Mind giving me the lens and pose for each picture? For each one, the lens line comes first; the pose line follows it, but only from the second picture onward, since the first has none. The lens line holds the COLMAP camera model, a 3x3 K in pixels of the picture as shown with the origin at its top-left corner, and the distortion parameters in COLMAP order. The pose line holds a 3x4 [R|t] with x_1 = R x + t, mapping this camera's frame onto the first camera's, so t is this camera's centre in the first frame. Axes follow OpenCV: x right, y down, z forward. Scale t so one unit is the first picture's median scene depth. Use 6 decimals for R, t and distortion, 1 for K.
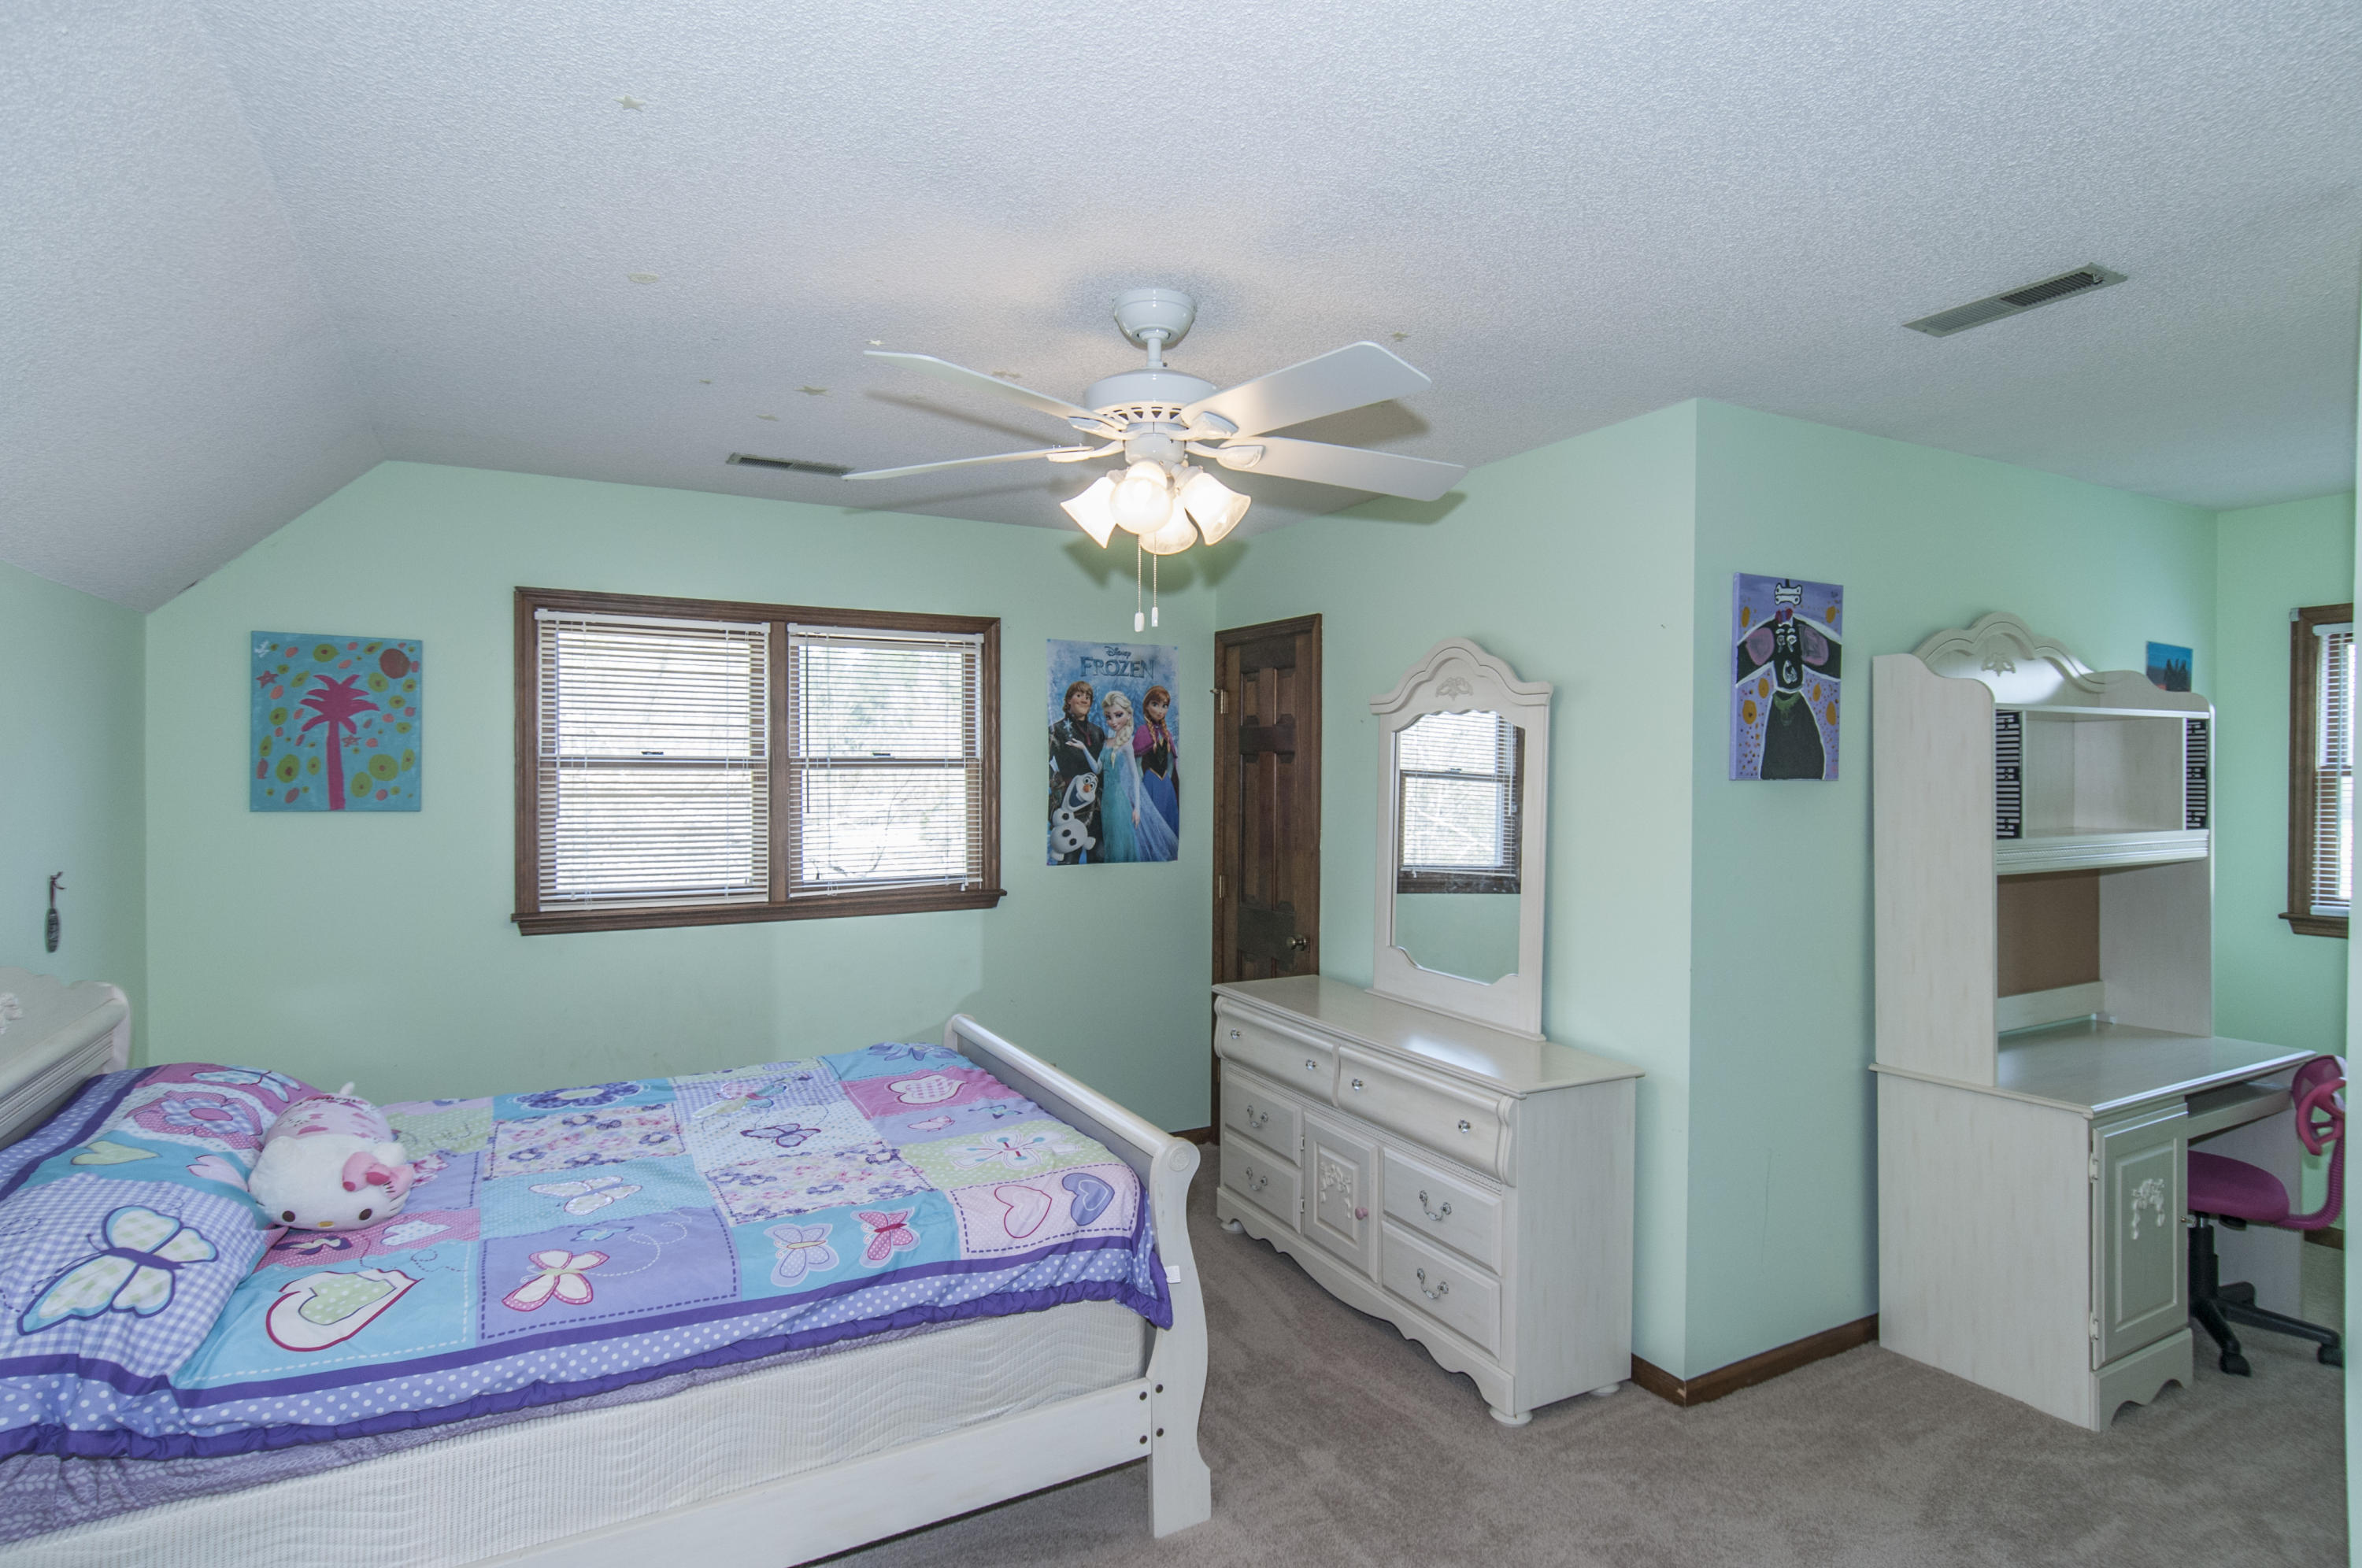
lens RADIAL K [[1215.3, 0, 1202.9], [0, 1215.3, 792.7], [0, 0, 1]] dist [0.002989, 0.000515]
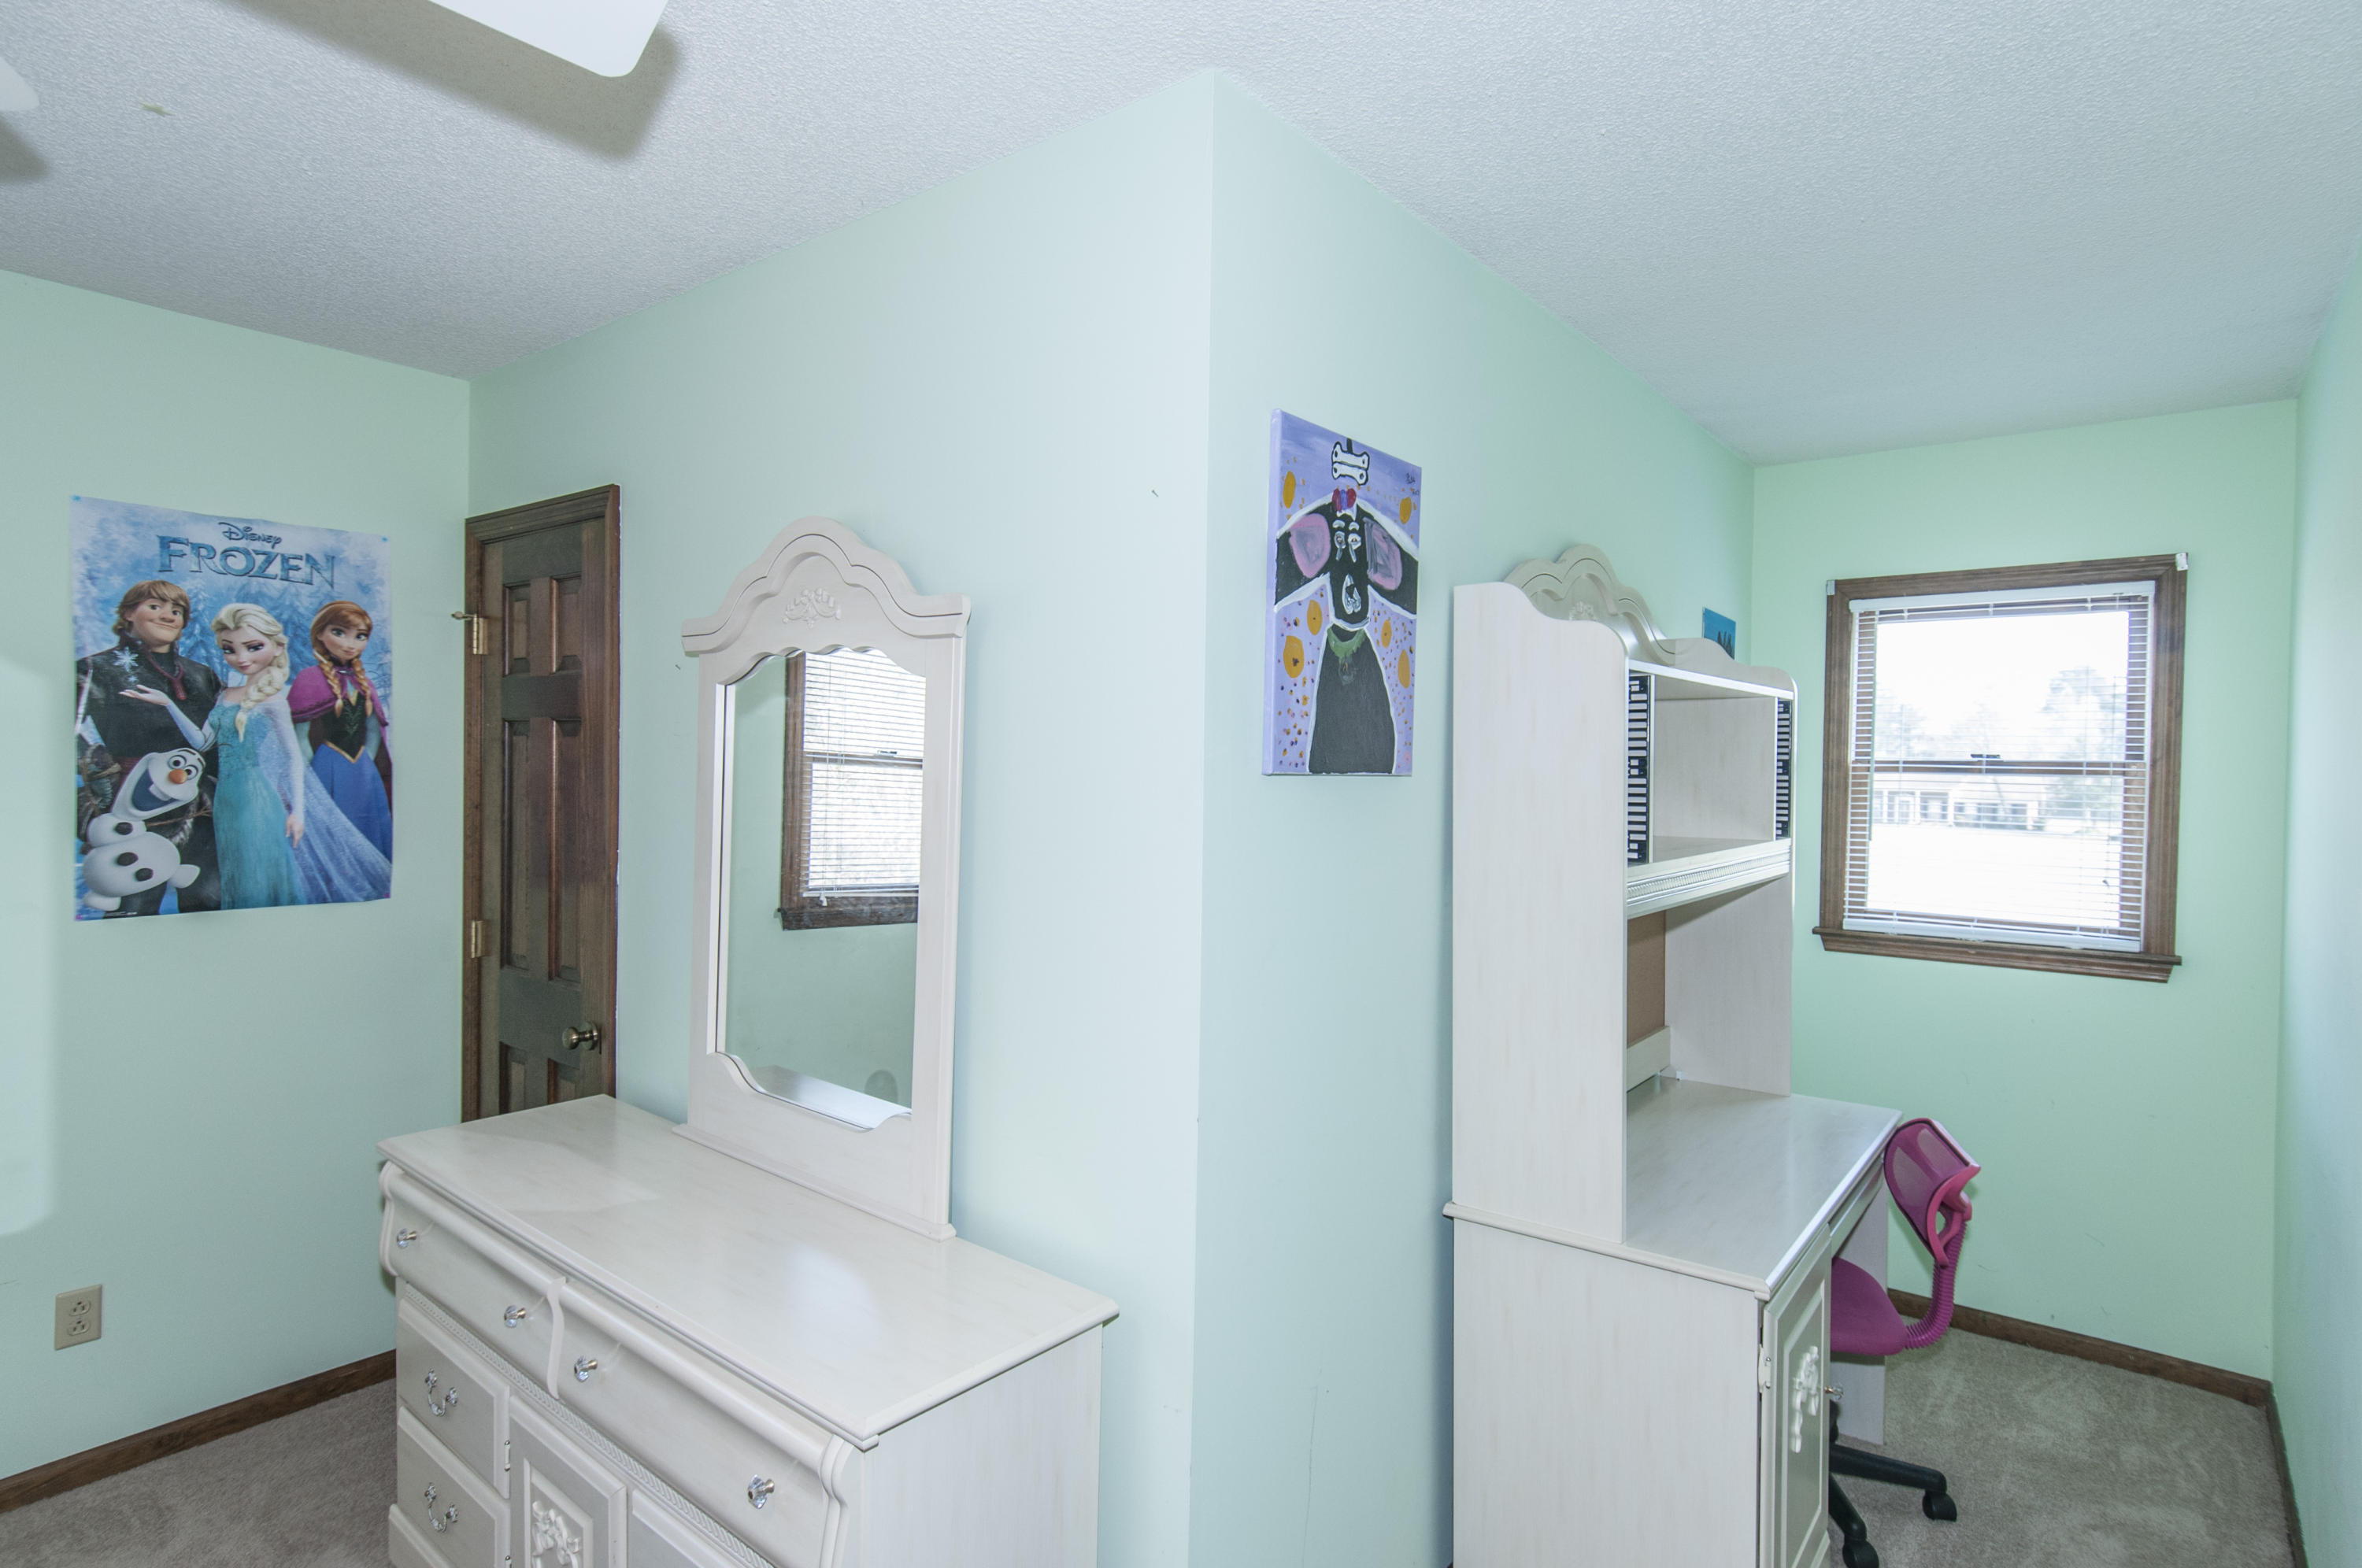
lens RADIAL K [[1215.3, 0, 1182.9], [0, 1215.3, 782.7], [0, 0, 1]] dist [0.002989, 0.000515]
pose [[0.927689, 0.003835, 0.373333, 0.128979], [-0.005664, 0.999977, 0.003801, -0.005831], [-0.373310, -0.005641, 0.927689, 0.337133]]
